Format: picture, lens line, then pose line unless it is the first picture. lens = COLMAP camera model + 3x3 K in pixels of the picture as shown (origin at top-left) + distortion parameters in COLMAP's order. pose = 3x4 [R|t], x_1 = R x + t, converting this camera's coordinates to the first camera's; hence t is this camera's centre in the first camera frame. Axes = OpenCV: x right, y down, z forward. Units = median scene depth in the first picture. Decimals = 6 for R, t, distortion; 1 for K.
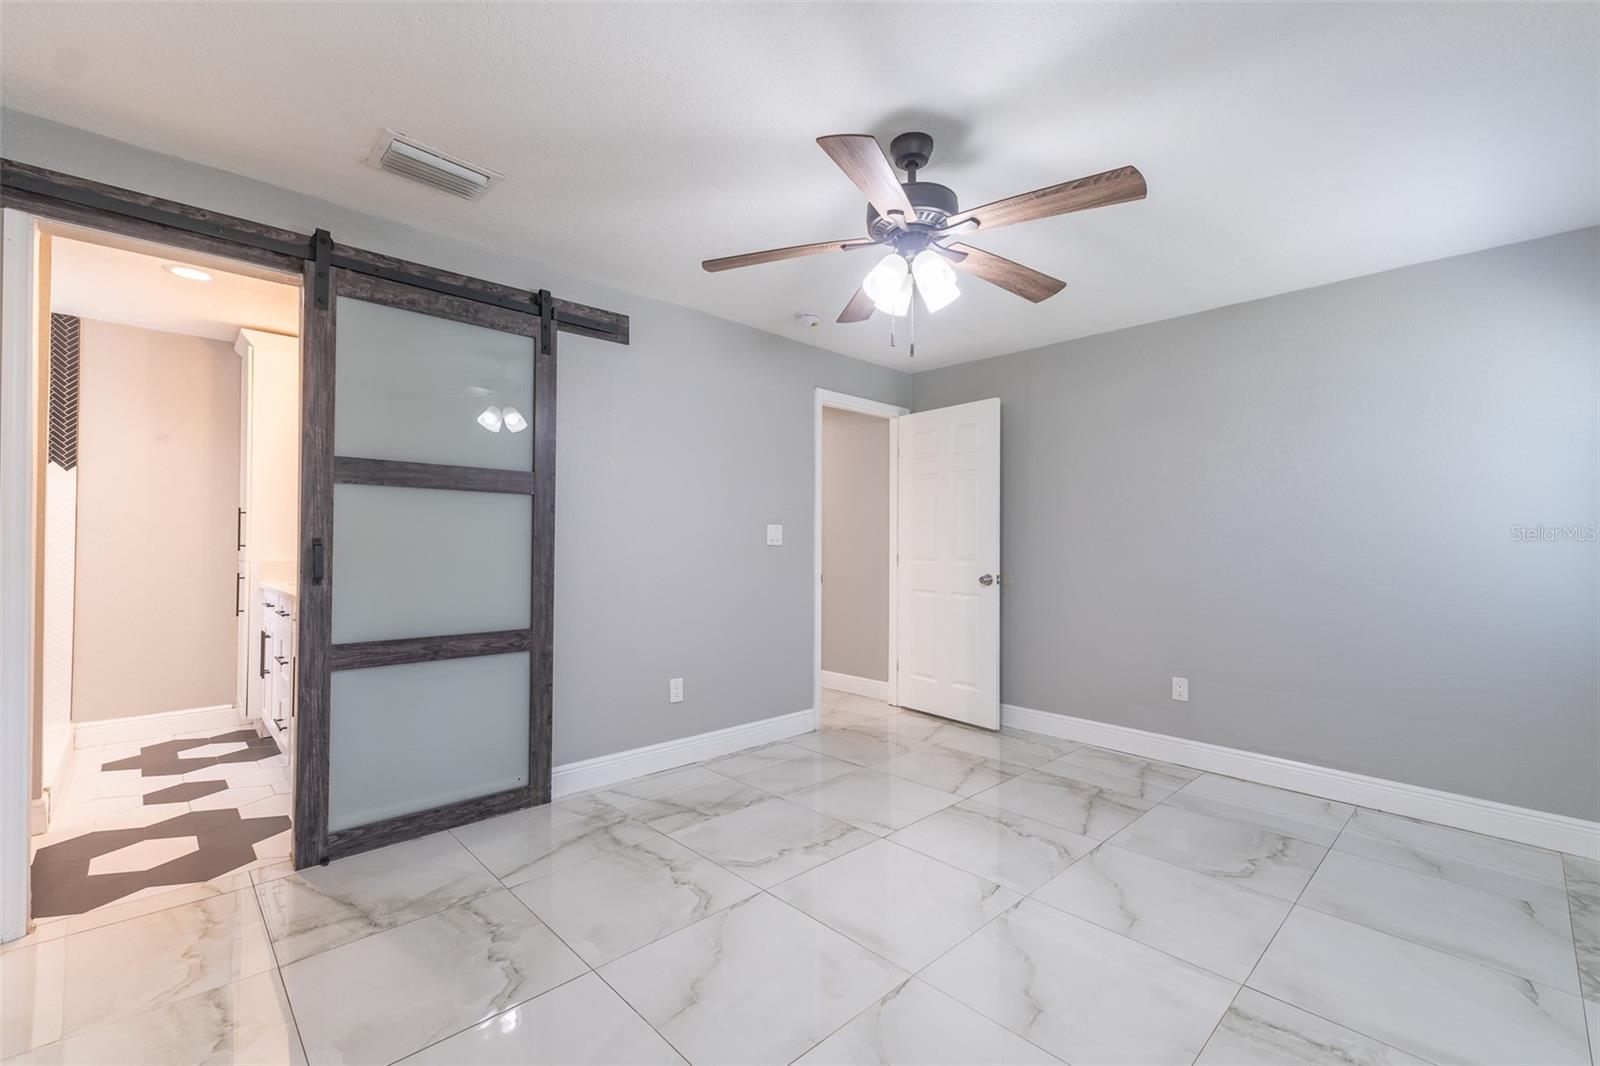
lens RADIAL K [[682.3, 0, 804.6], [0, 682.3, 538.4], [0, 0, 1]] dist [0.003004, -0.000128]
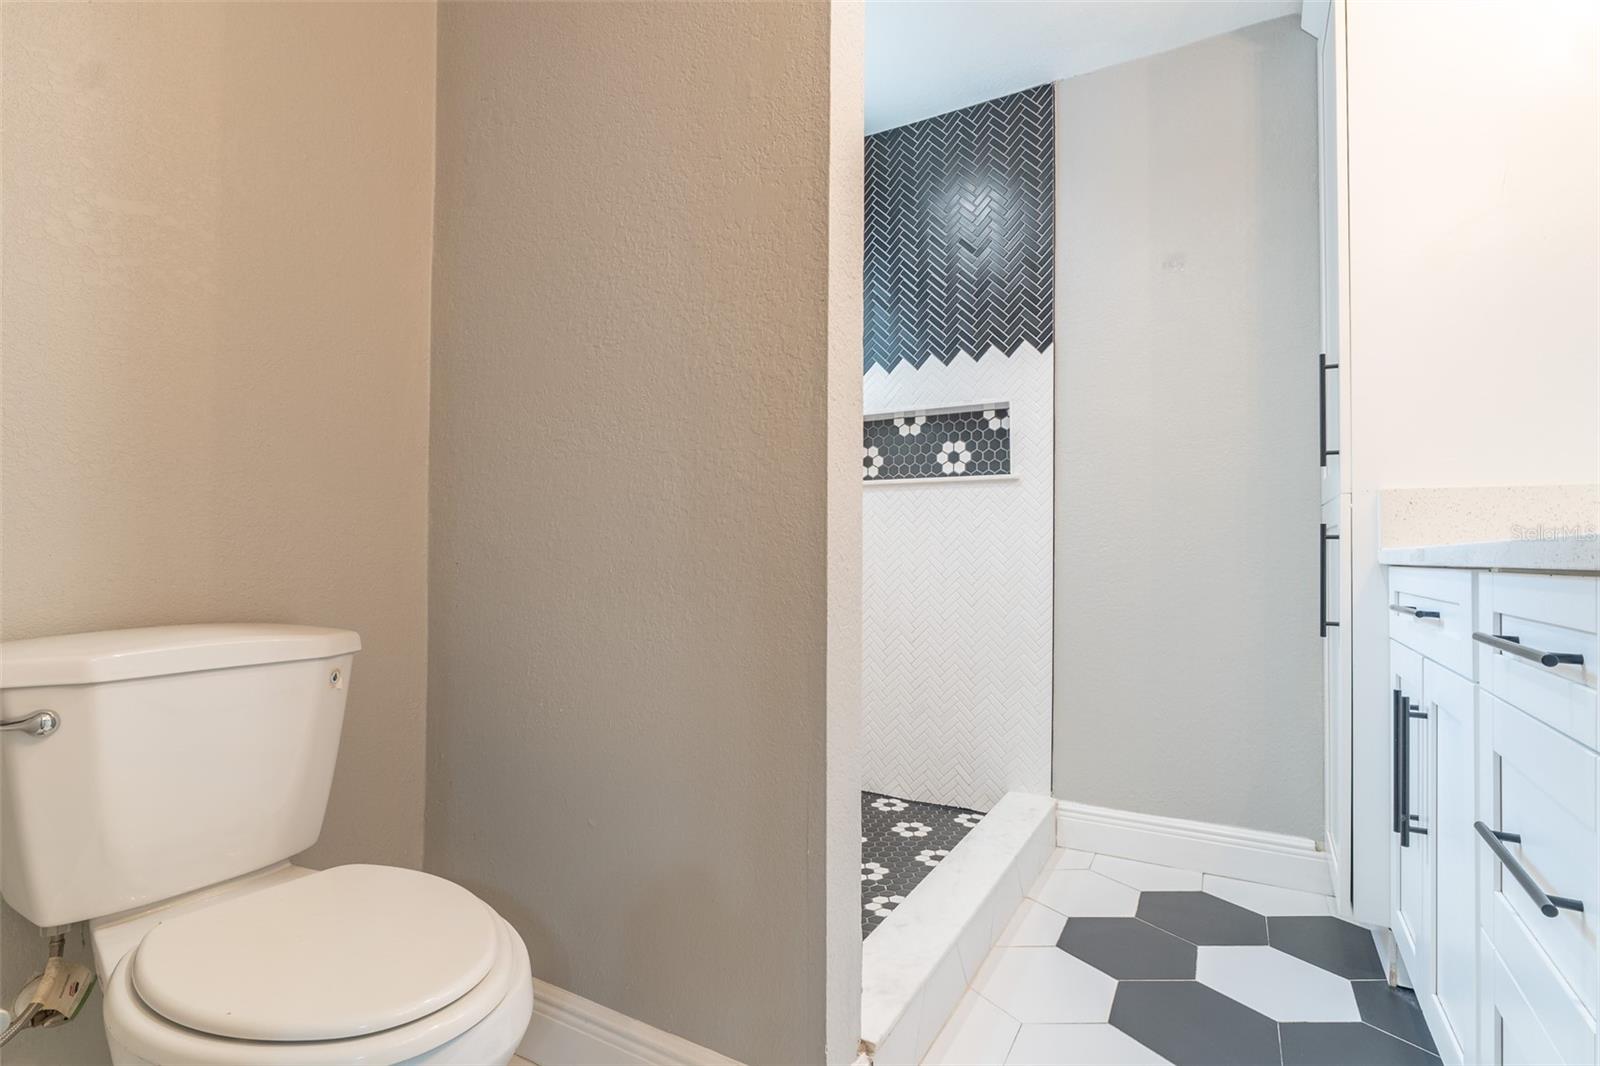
lens RADIAL K [[762.8, 0, 800.1], [0, 762.8, 538.1], [0, 0, 1]] dist [-0.003296, -0.001037]
pose [[0.277443, -0.020792, -0.960517, -0.415672], [0.009696, 0.999775, -0.018841, 0.052946], [0.960693, -0.004086, 0.277582, 0.498559]]
